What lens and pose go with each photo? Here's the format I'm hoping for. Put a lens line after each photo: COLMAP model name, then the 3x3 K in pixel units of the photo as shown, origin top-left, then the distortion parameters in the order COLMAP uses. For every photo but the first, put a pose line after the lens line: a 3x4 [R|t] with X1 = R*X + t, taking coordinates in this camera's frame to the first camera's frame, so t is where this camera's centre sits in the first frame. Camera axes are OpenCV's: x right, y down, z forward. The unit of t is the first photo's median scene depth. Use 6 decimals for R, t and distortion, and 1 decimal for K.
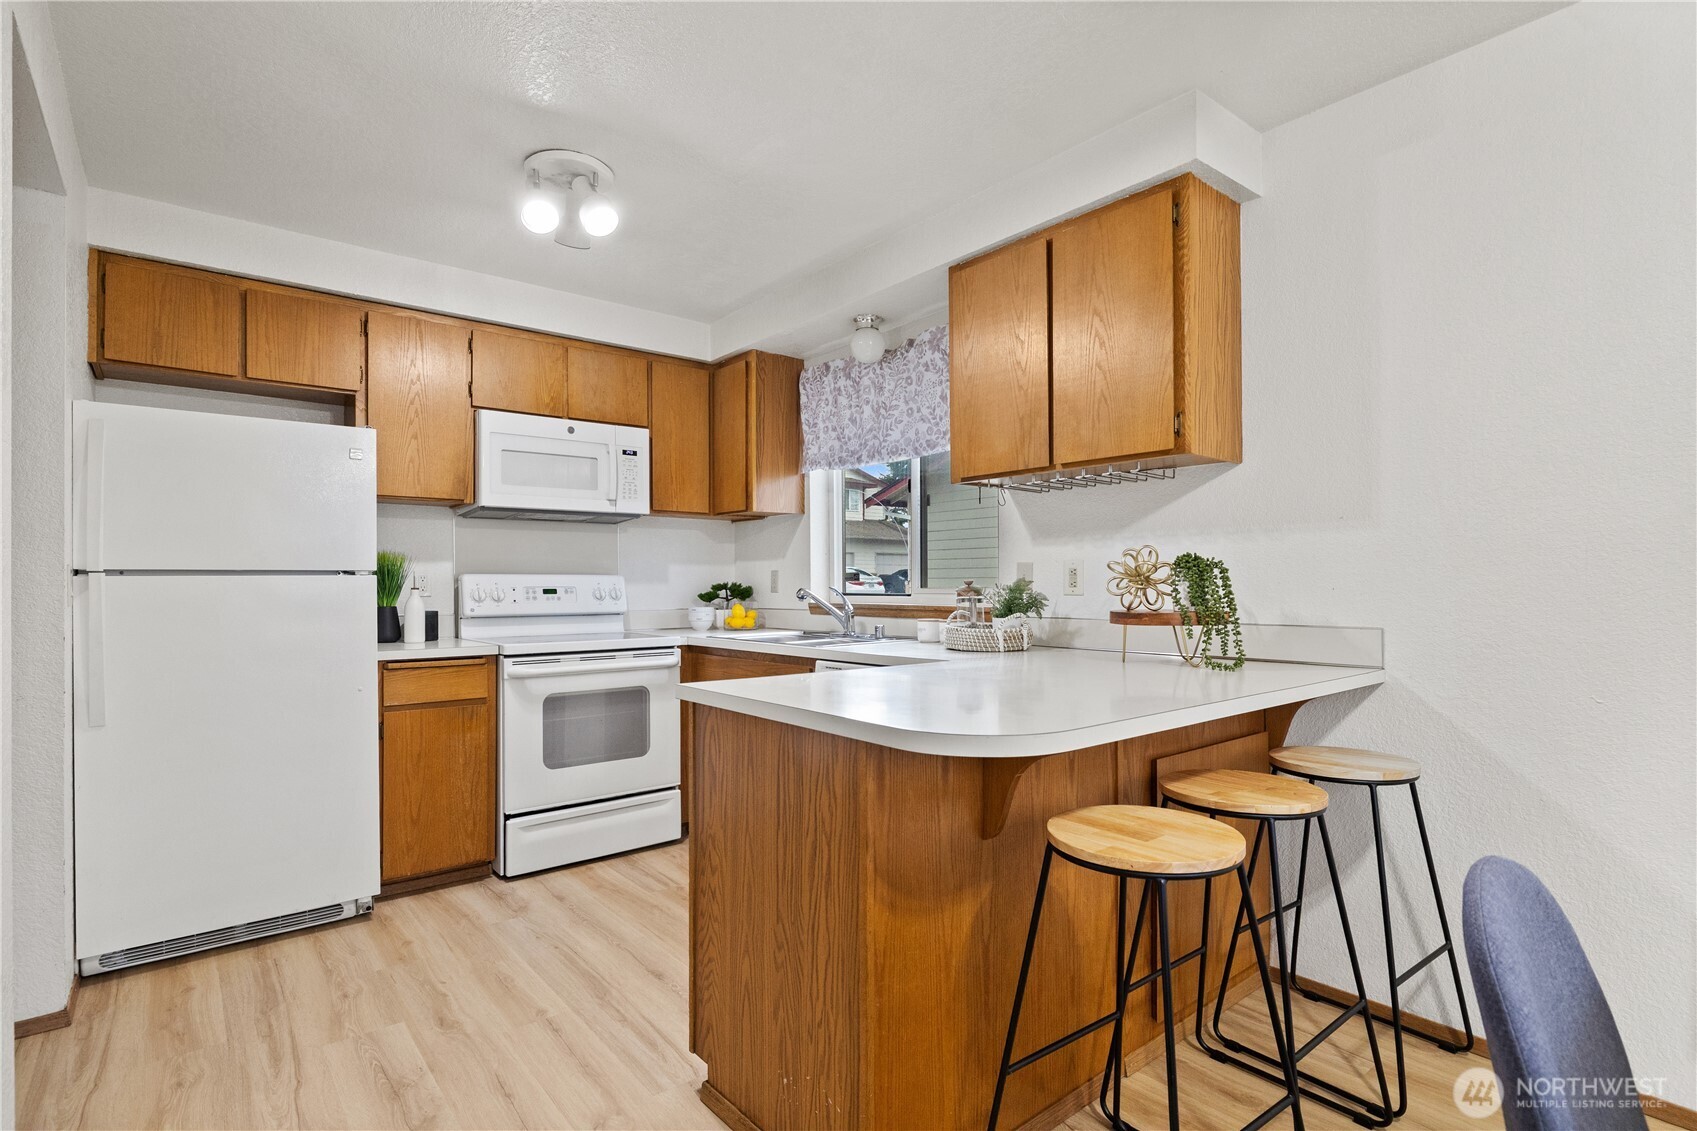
lens RADIAL K [[830.1, 0, 845.2], [0, 830.1, 577.5], [0, 0, 1]] dist [-0.002307, -0.000140]
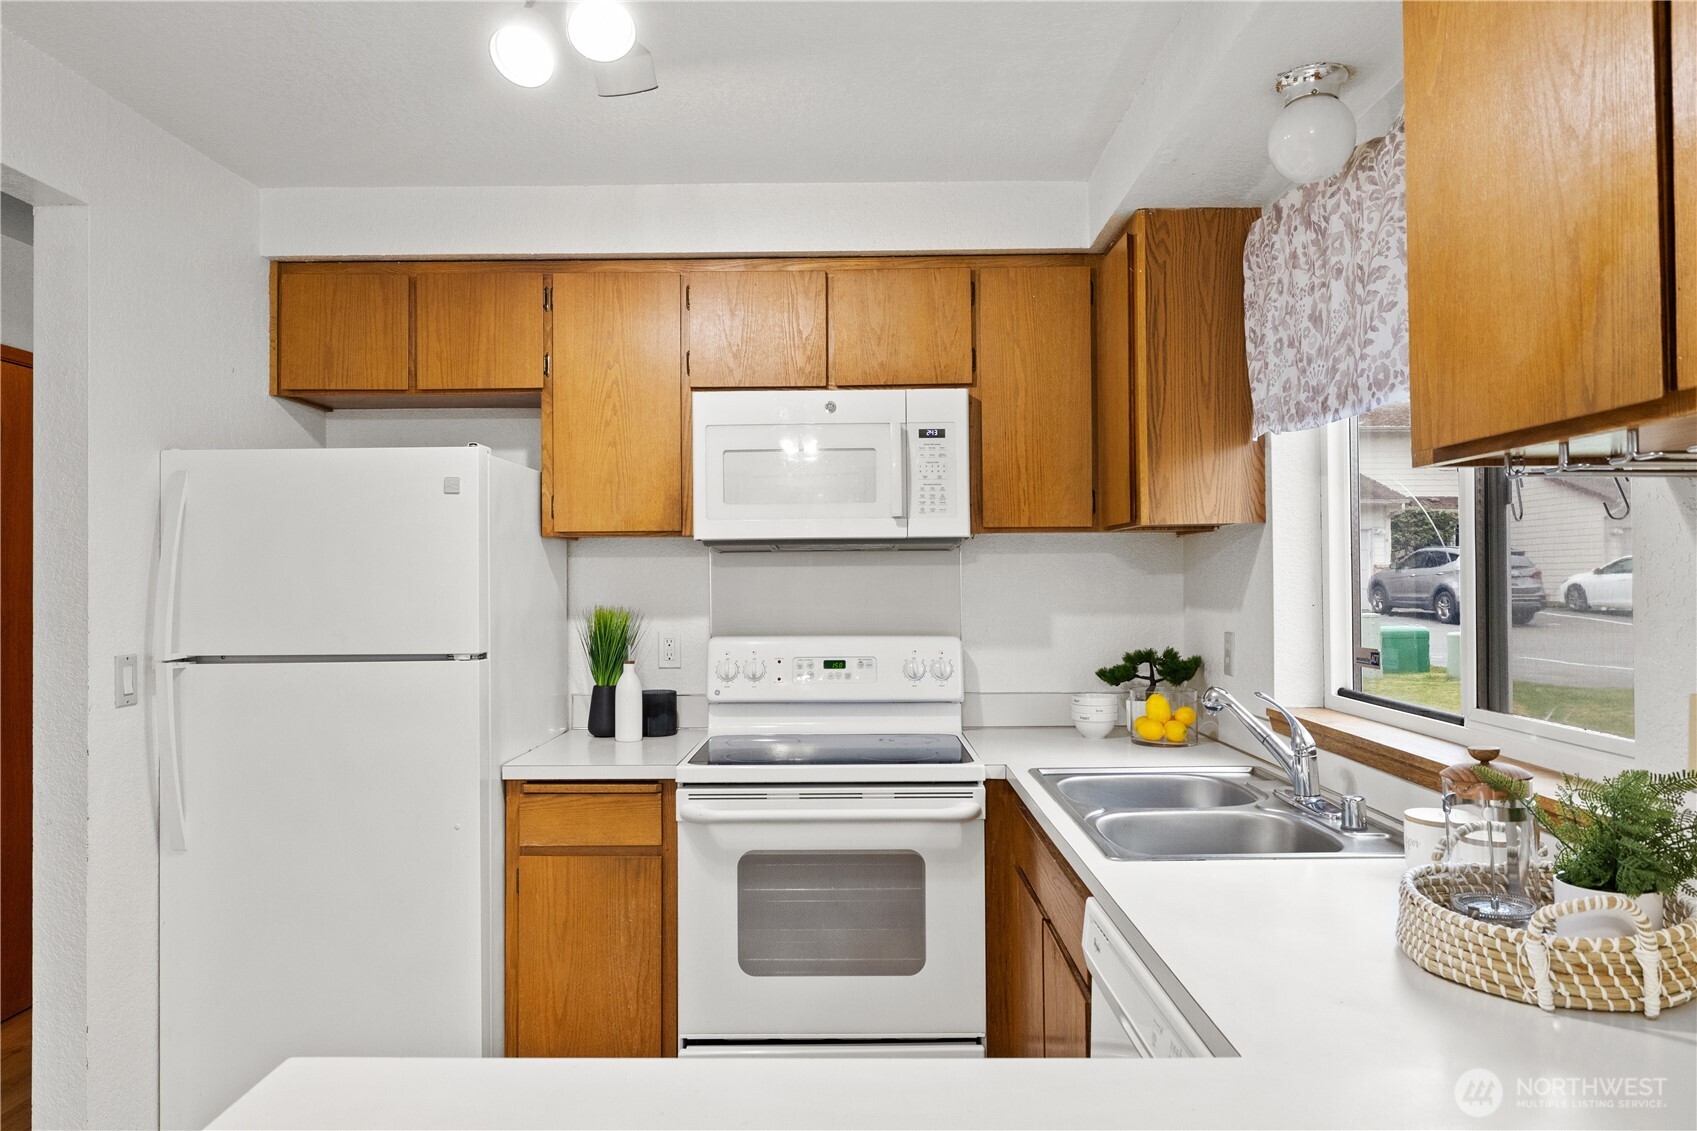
lens RADIAL K [[1079.3, 0, 851.1], [0, 1079.3, 567.4], [0, 0, 1]] dist [-0.002755, -0.002131]
pose [[0.773970, -0.010216, -0.633140, 0.188215], [0.010416, 0.999940, -0.003401, -0.058615], [0.633136, -0.003963, 0.774030, 0.408405]]
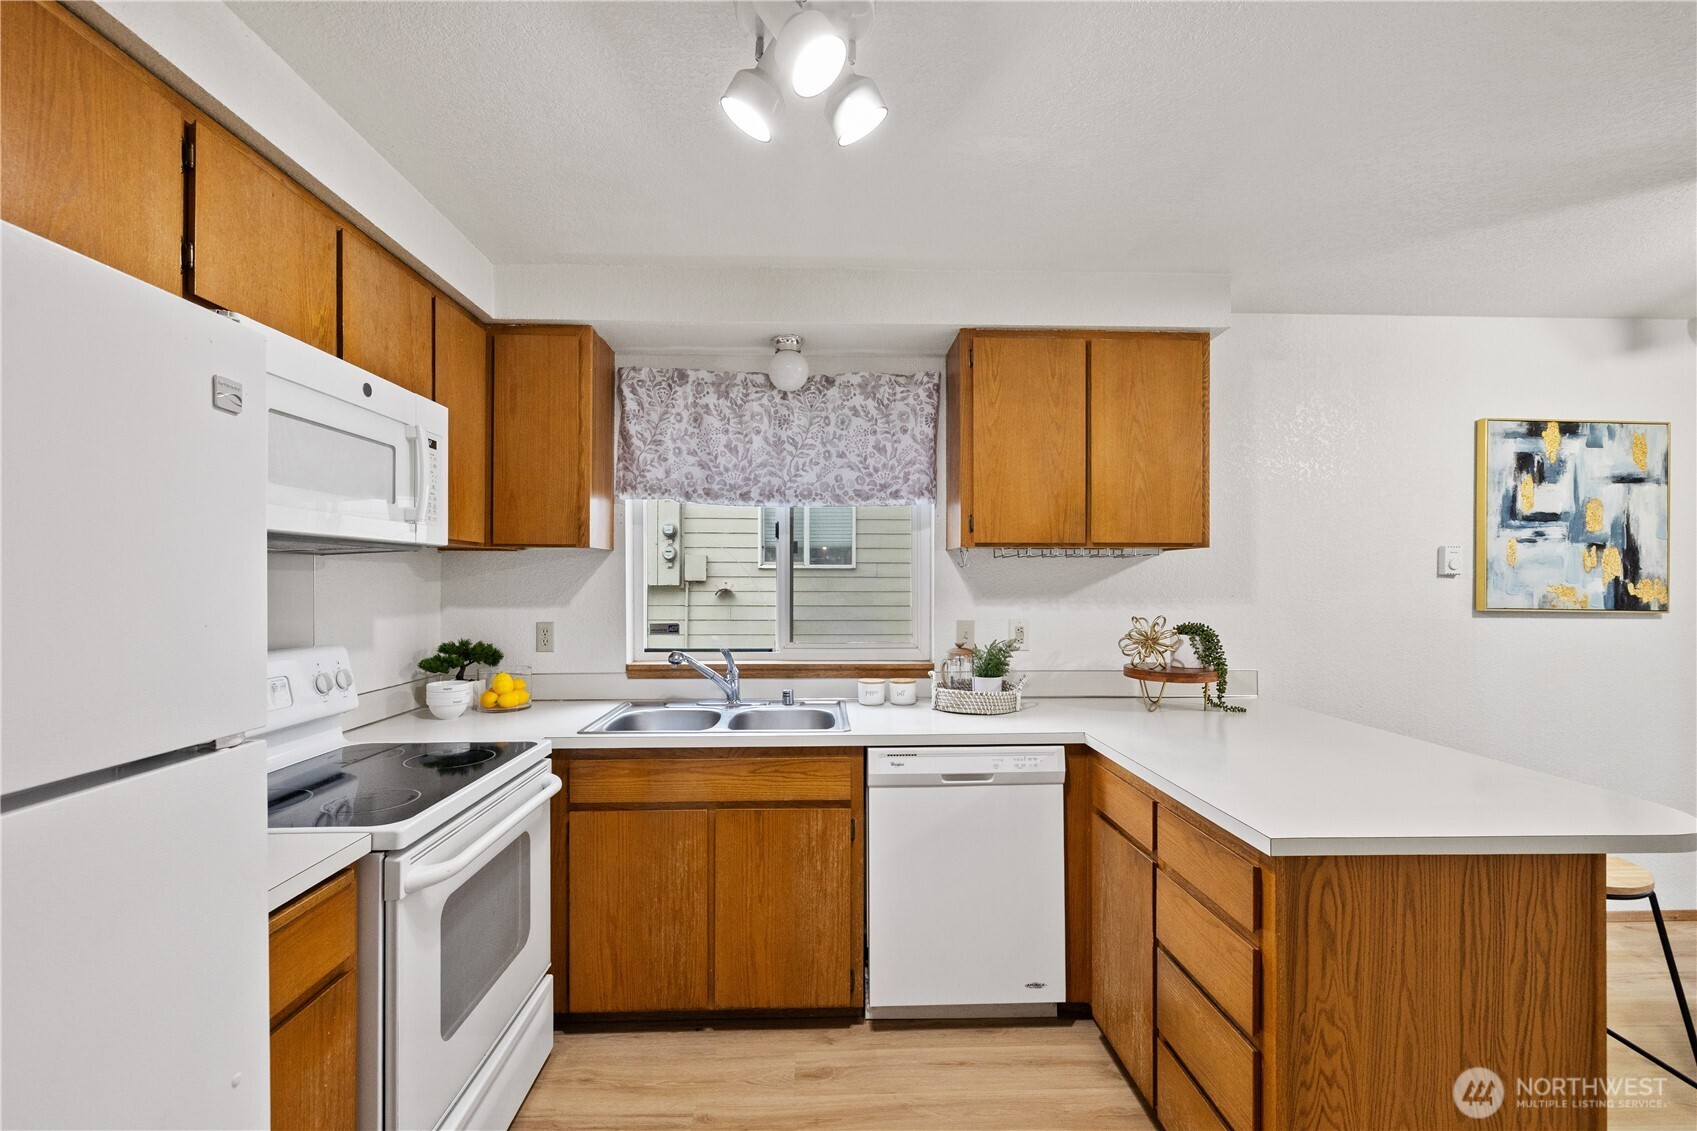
lens RADIAL K [[718.5, 0, 823.4], [0, 718.5, 576.5], [0, 0, 1]] dist [-0.002083, 0.000307]
pose [[0.606841, 0.006894, 0.794793, -0.535328], [-0.009203, 0.999956, -0.001647, -0.060600], [-0.794770, -0.006315, 0.606878, 0.497769]]
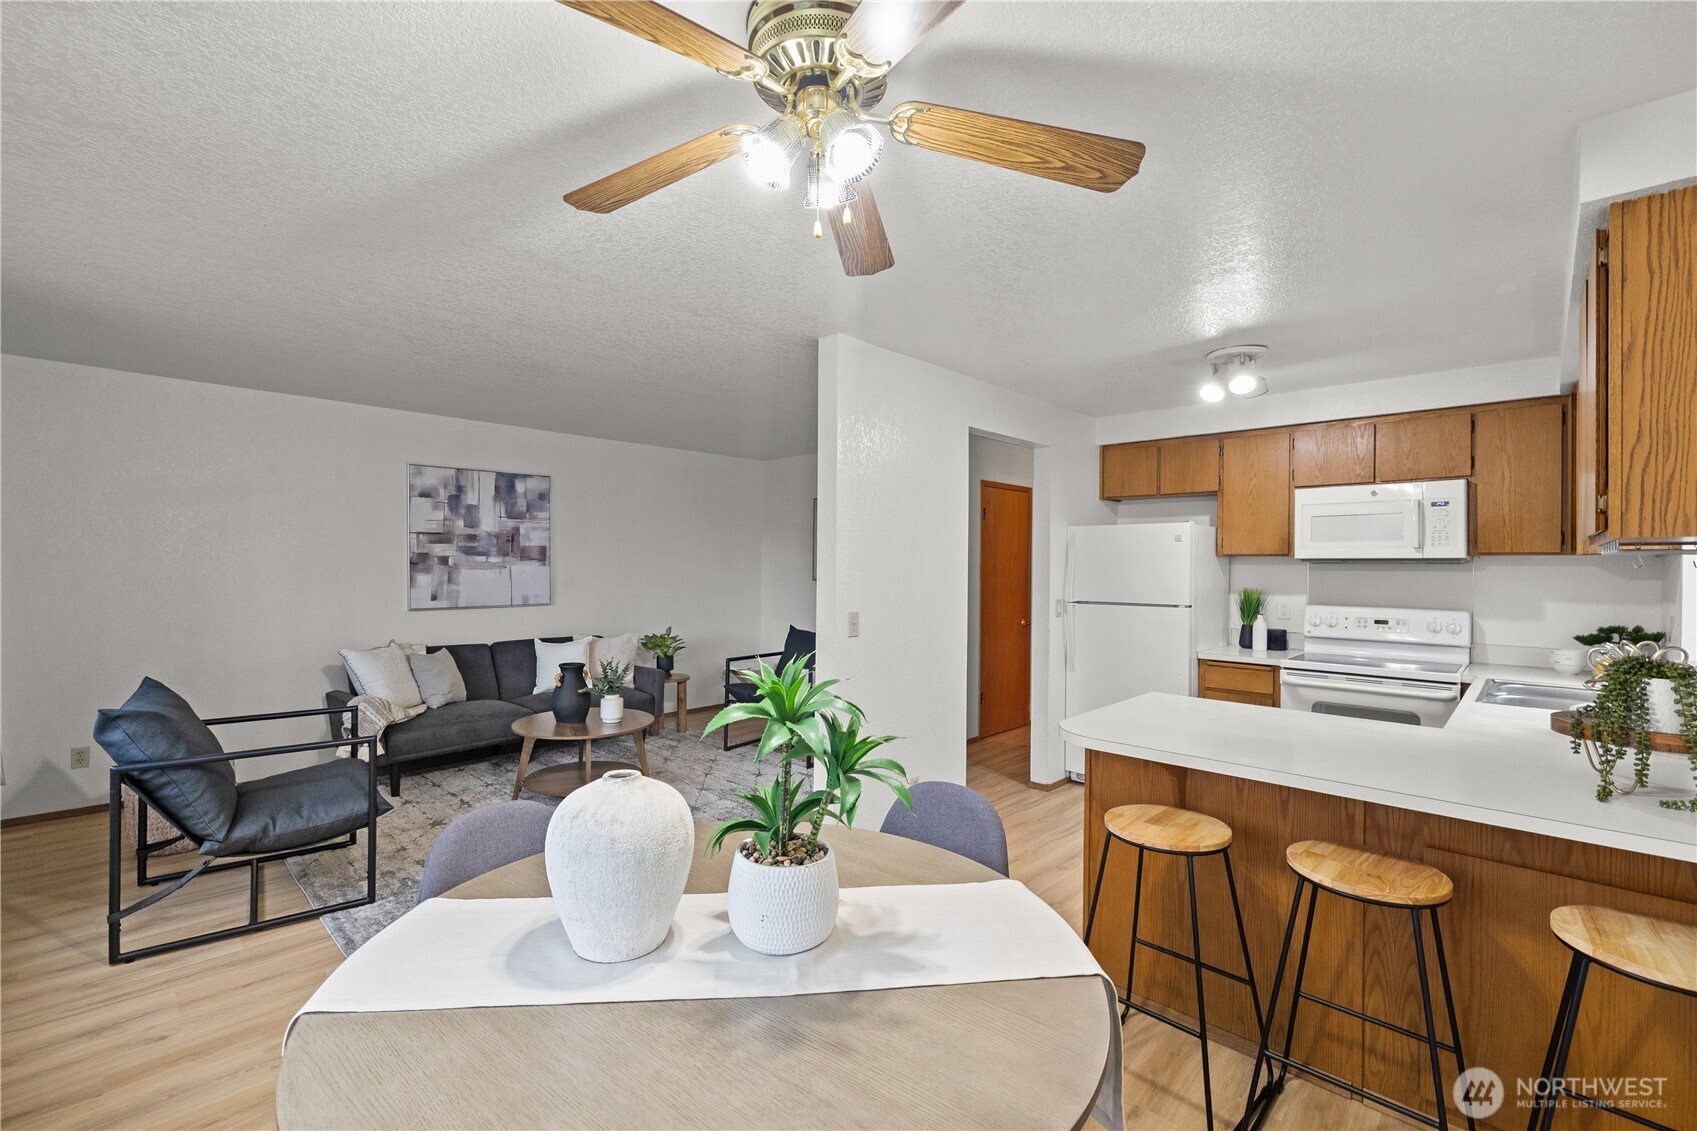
lens RADIAL K [[718.5, 0, 825.5], [0, 718.5, 568.3], [0, 0, 1]] dist [-0.002083, 0.000307]
pose [[0.109660, 0.008089, -0.993936, 0.657377], [0.001022, 0.999965, 0.008251, -0.078189], [0.993969, -0.001921, 0.109648, 0.078590]]
